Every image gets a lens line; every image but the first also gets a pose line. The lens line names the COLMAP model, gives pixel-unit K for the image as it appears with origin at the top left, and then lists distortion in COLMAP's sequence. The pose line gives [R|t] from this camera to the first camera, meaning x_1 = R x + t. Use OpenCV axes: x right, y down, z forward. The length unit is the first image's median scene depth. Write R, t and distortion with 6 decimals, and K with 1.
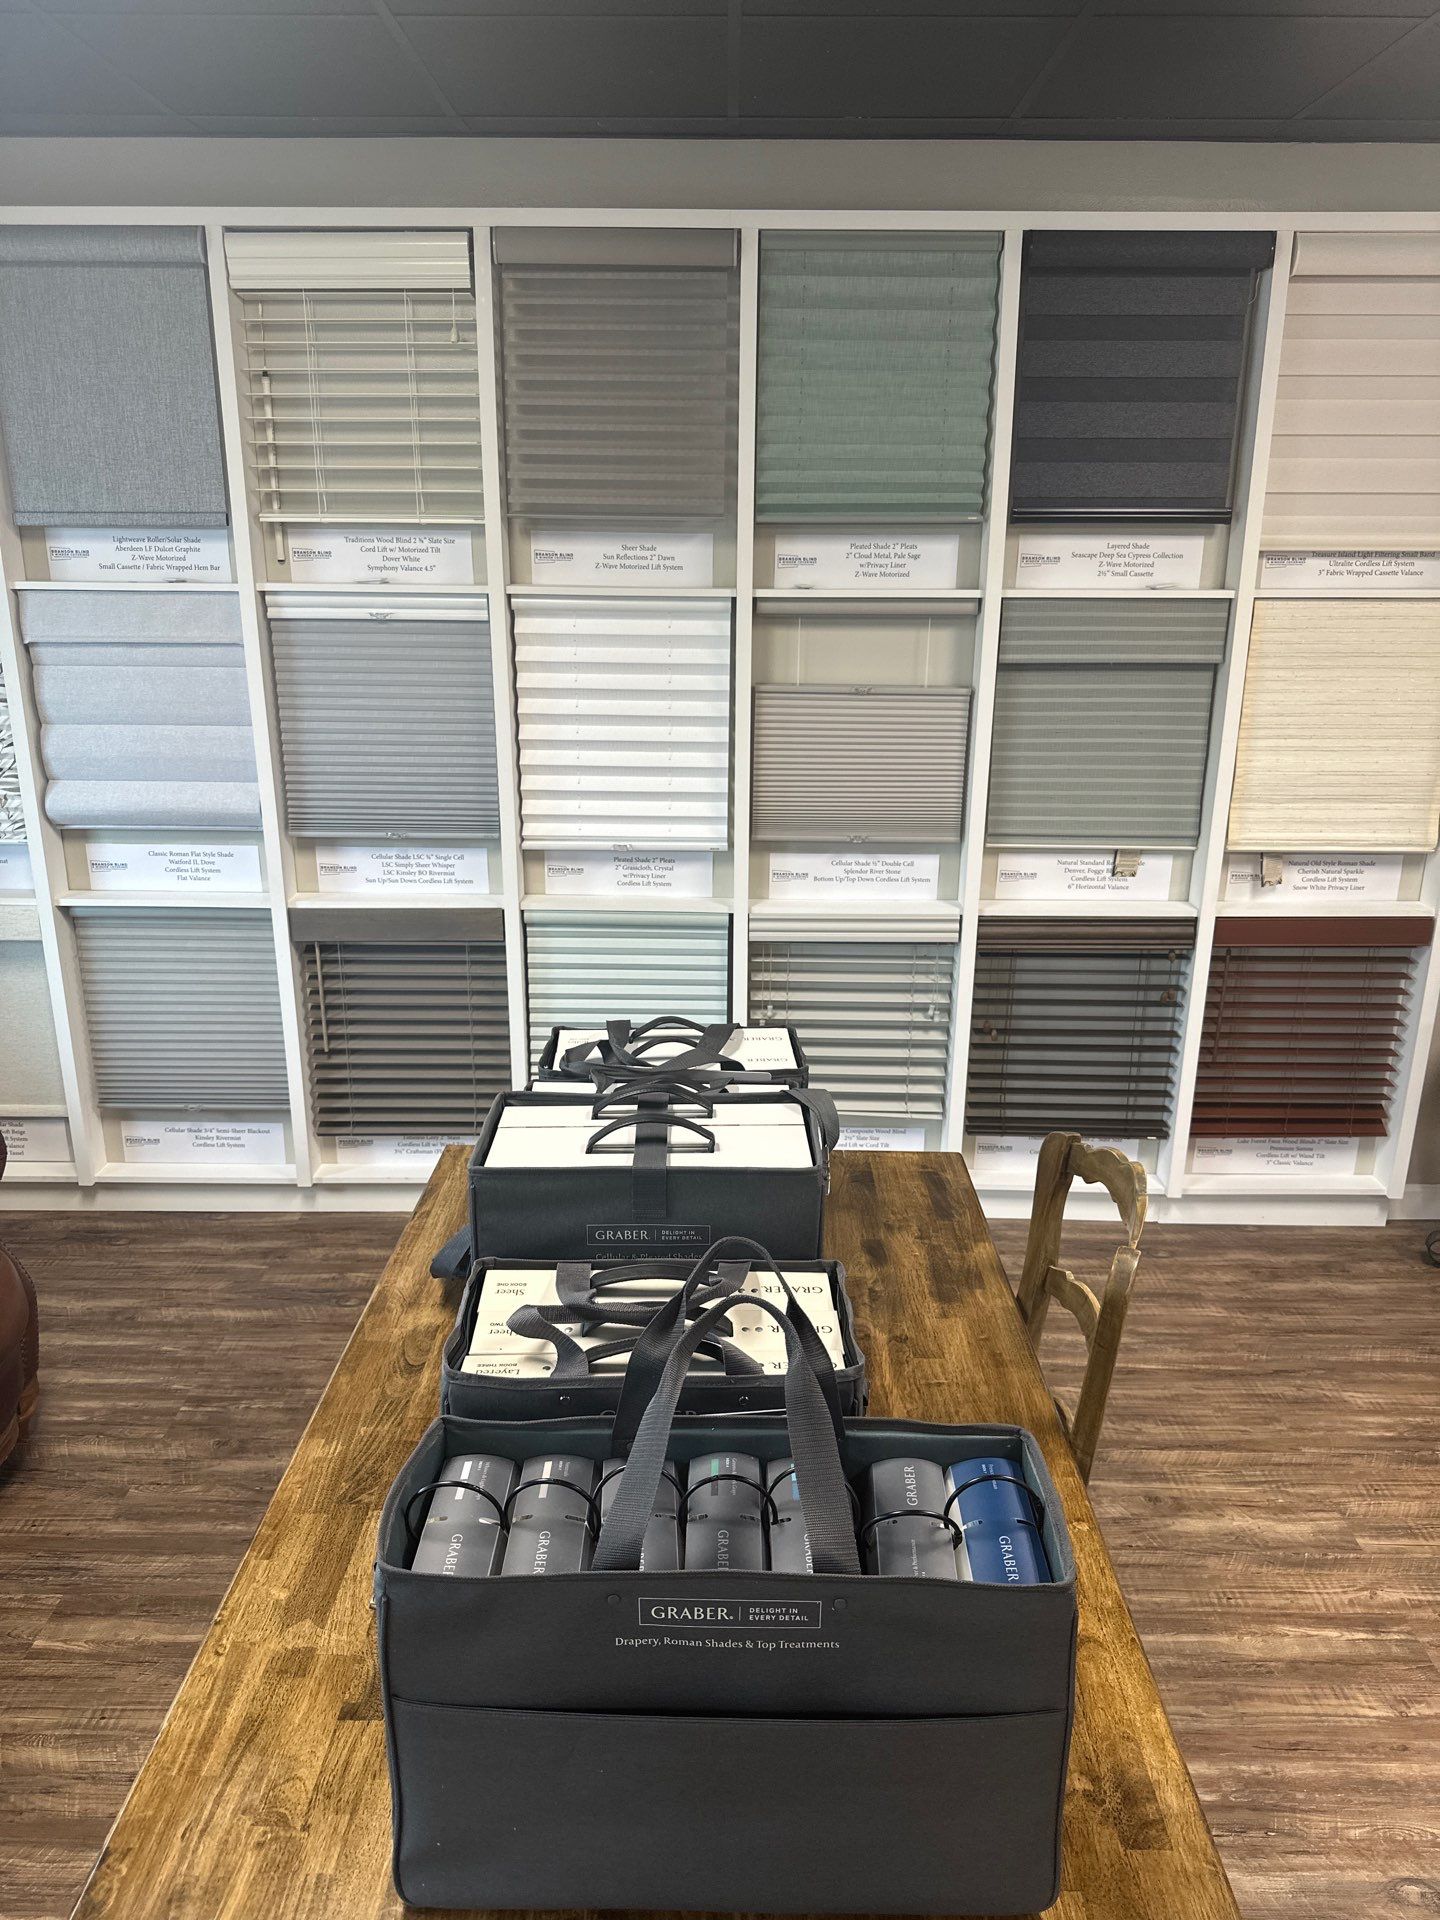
lens RADIAL K [[1346.7, 0, 720.0], [0, 1346.7, 960.0], [0, 0, 1]] dist [0.102575, -0.208970]
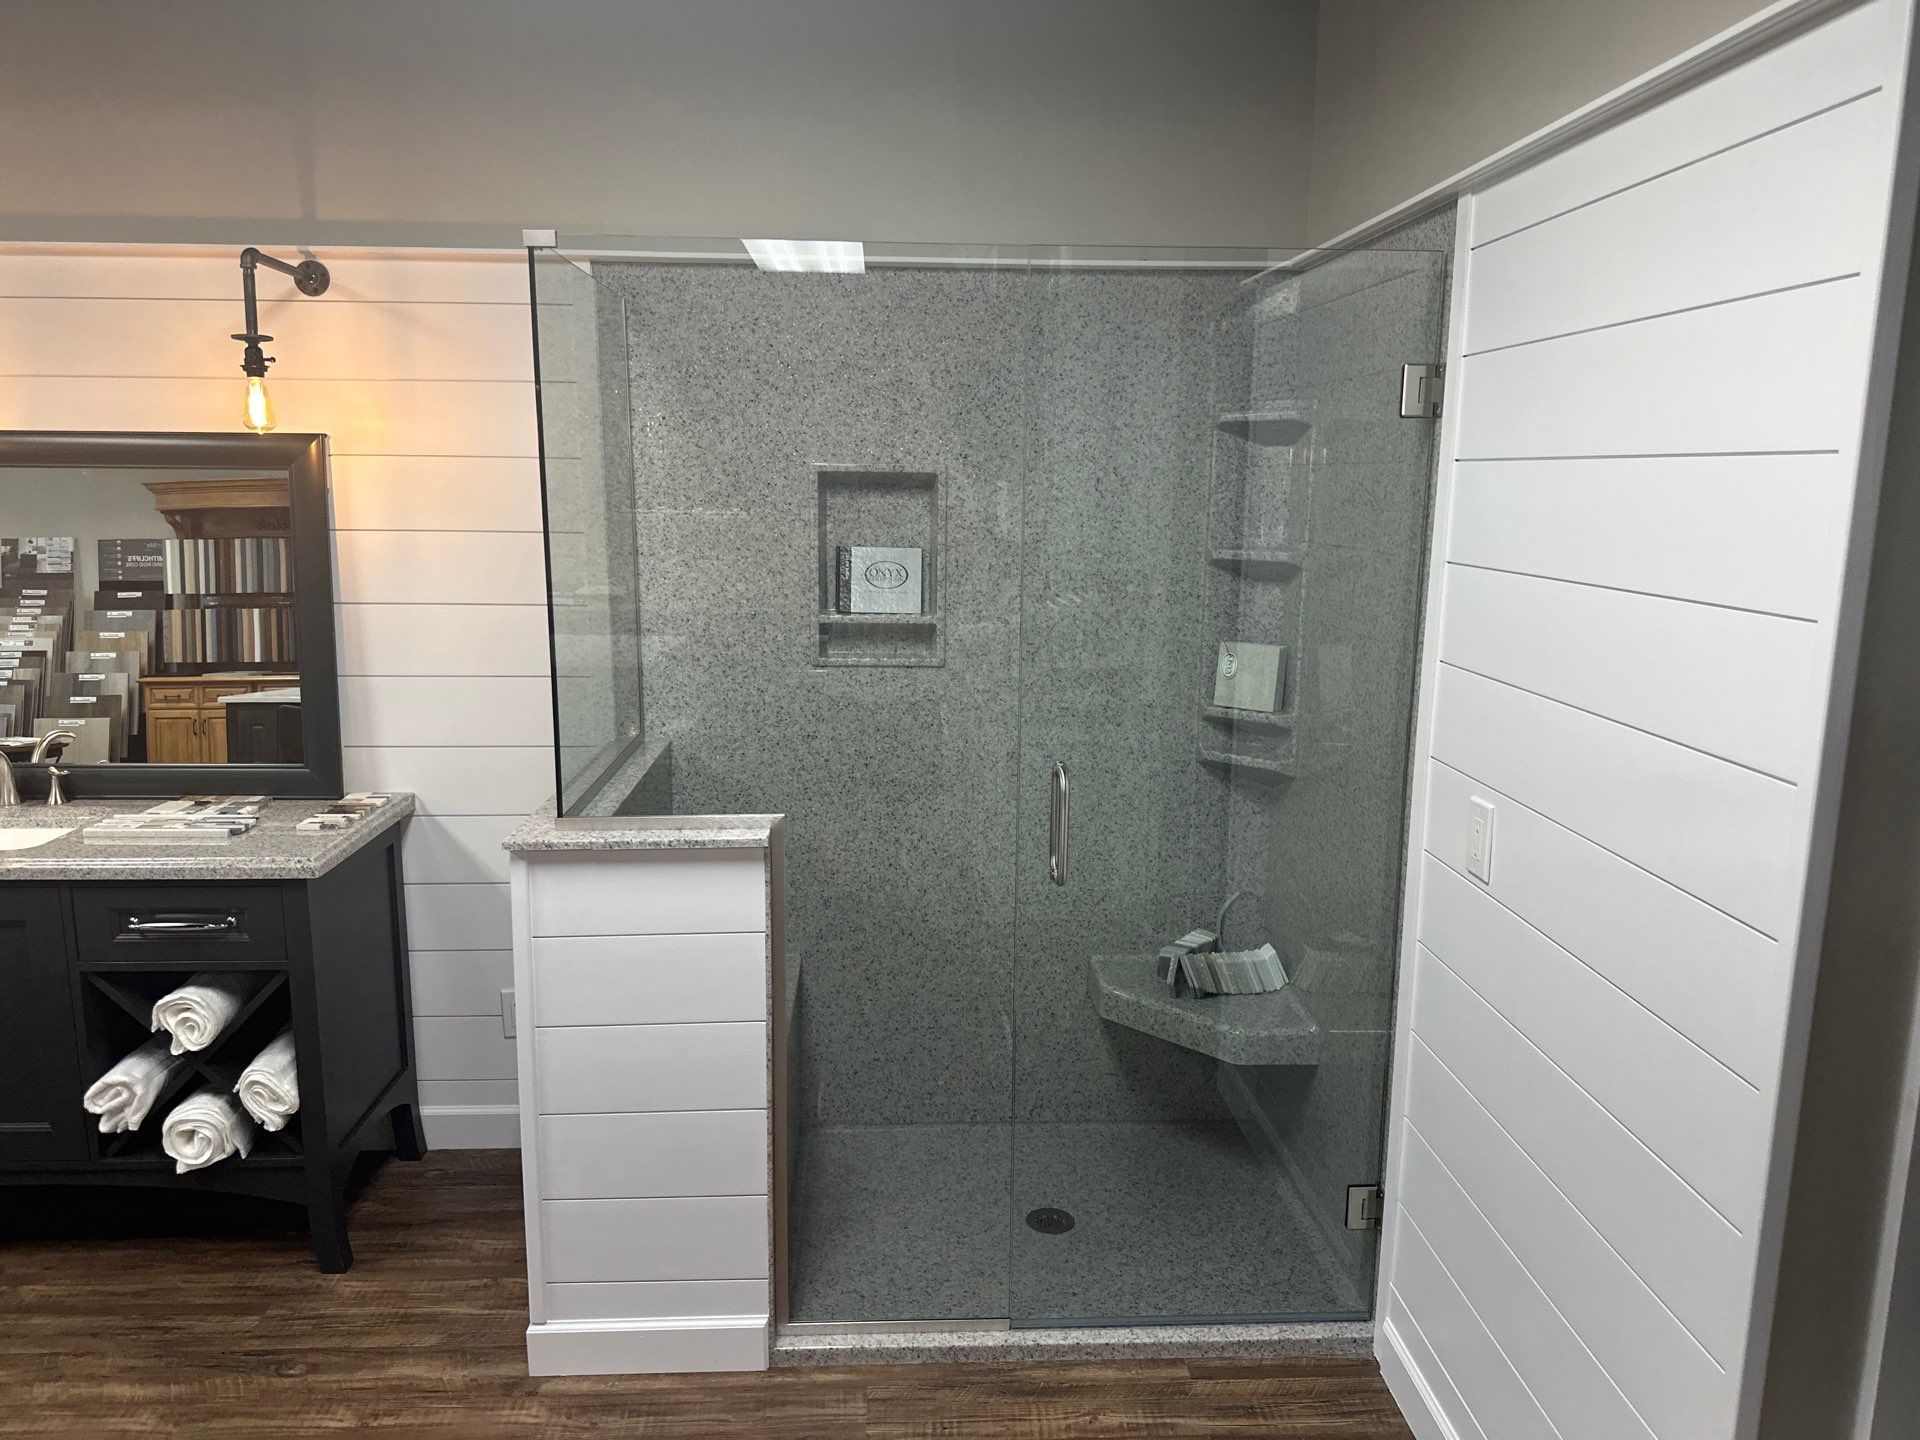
lens RADIAL K [[1344.9, 0, 983.0], [0, 1344.9, 729.2], [0, 0, 1]] dist [0.026630, -0.052180]
pose [[0.997894, -0.009200, 0.064213, 2.681348], [0.016346, 0.993612, -0.111659, 0.019595], [-0.062776, 0.112473, 0.991670, 0.156389]]
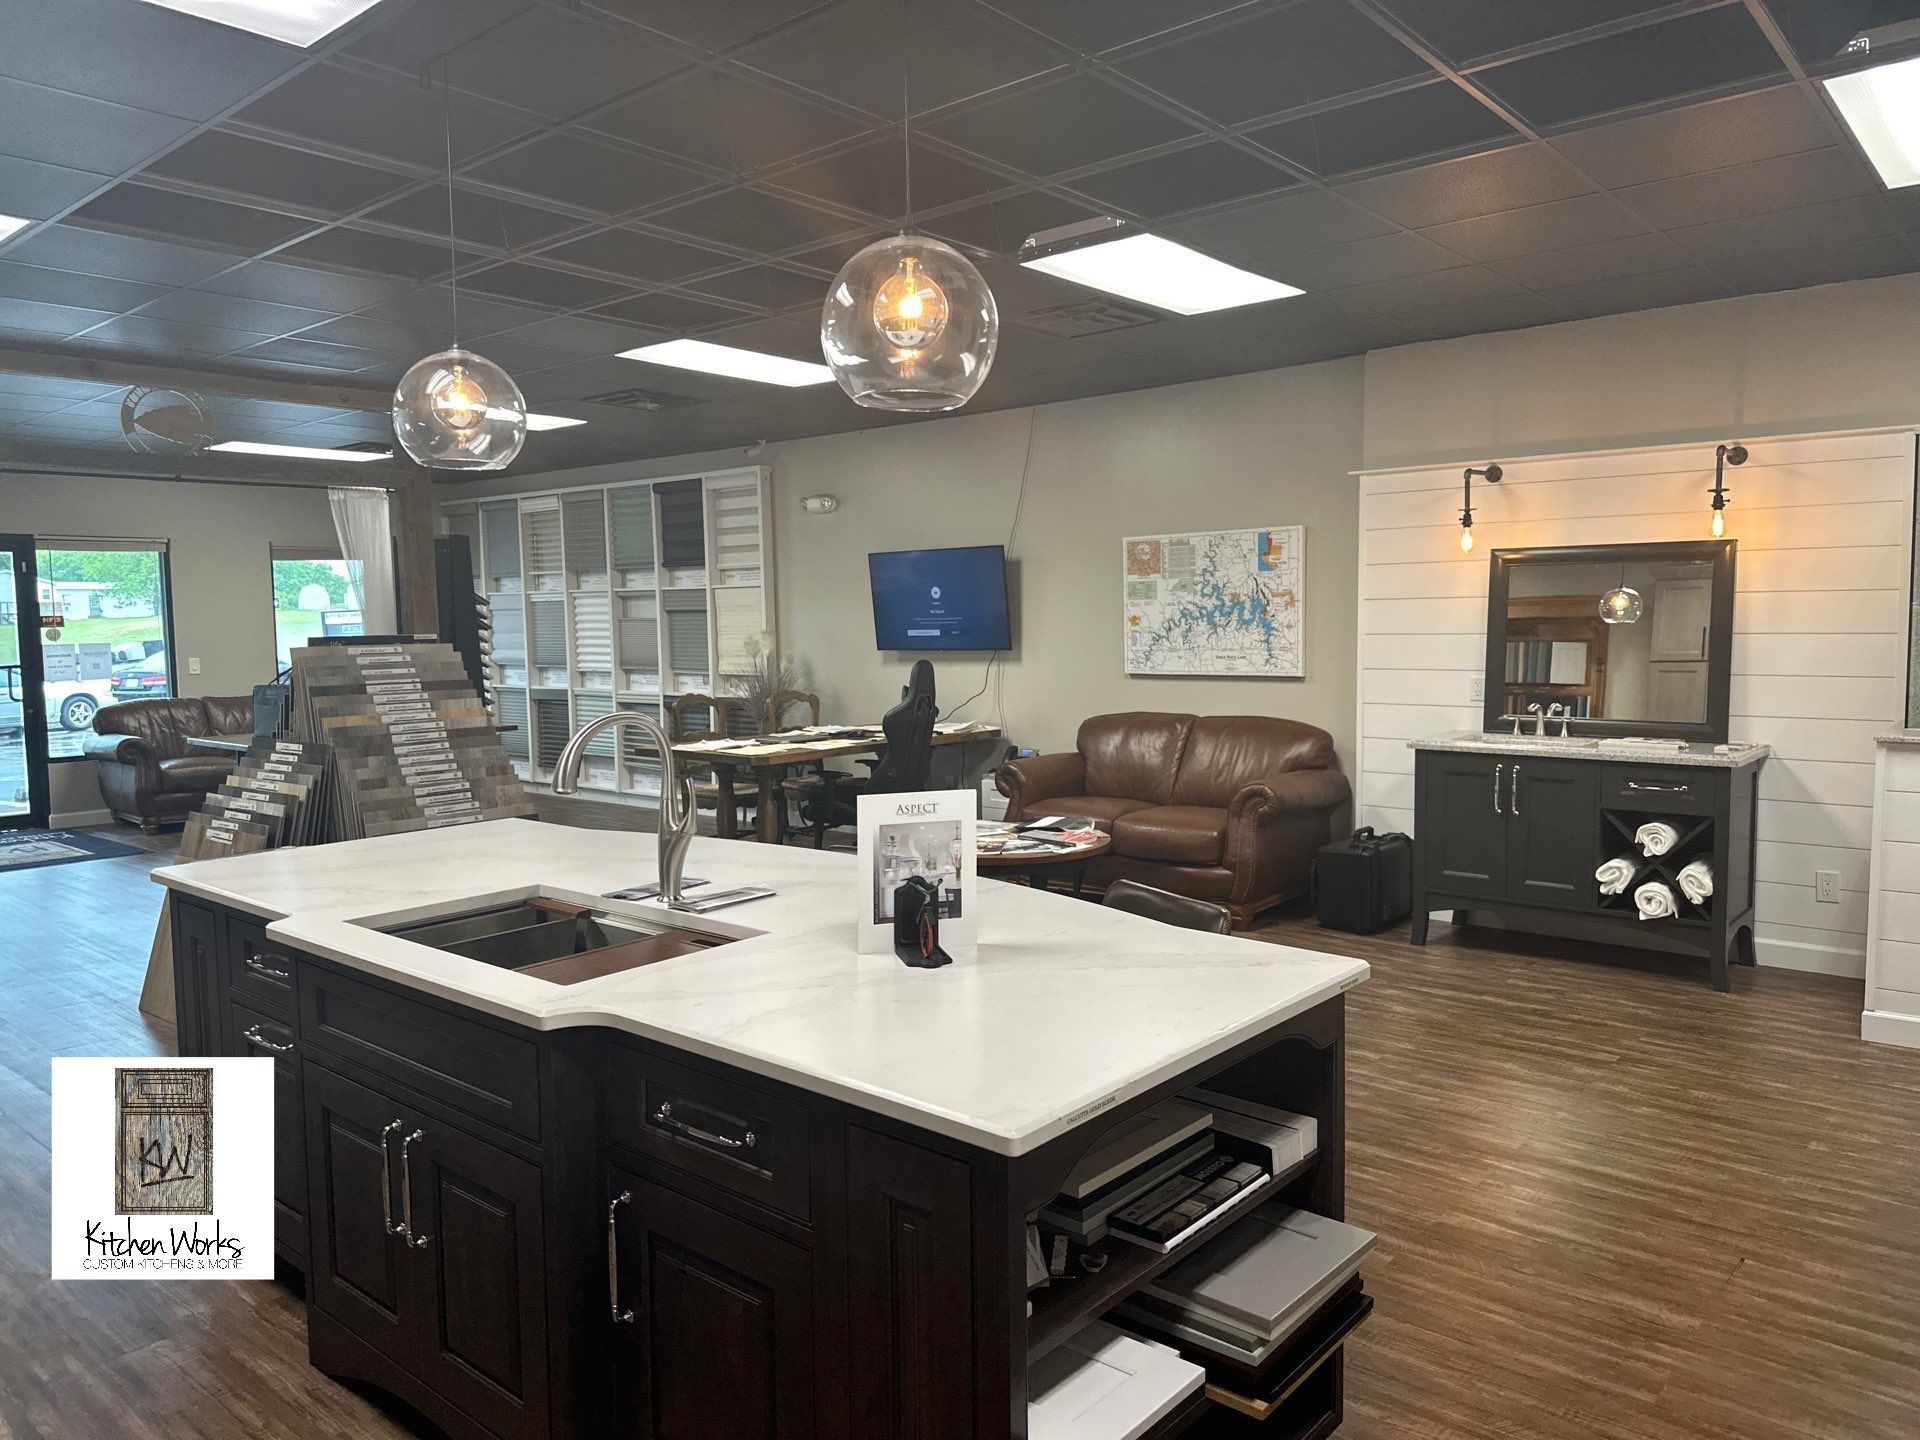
lens RADIAL K [[1359.6, 0, 959.9], [0, 1359.6, 709.4], [0, 0, 1]] dist [0.077814, -0.111767]
pose [[0.760237, 0.026899, -0.649089, 2.676149], [-0.172071, 0.971795, -0.161265, 0.370427], [0.626443, 0.234289, 0.743423, -0.790127]]
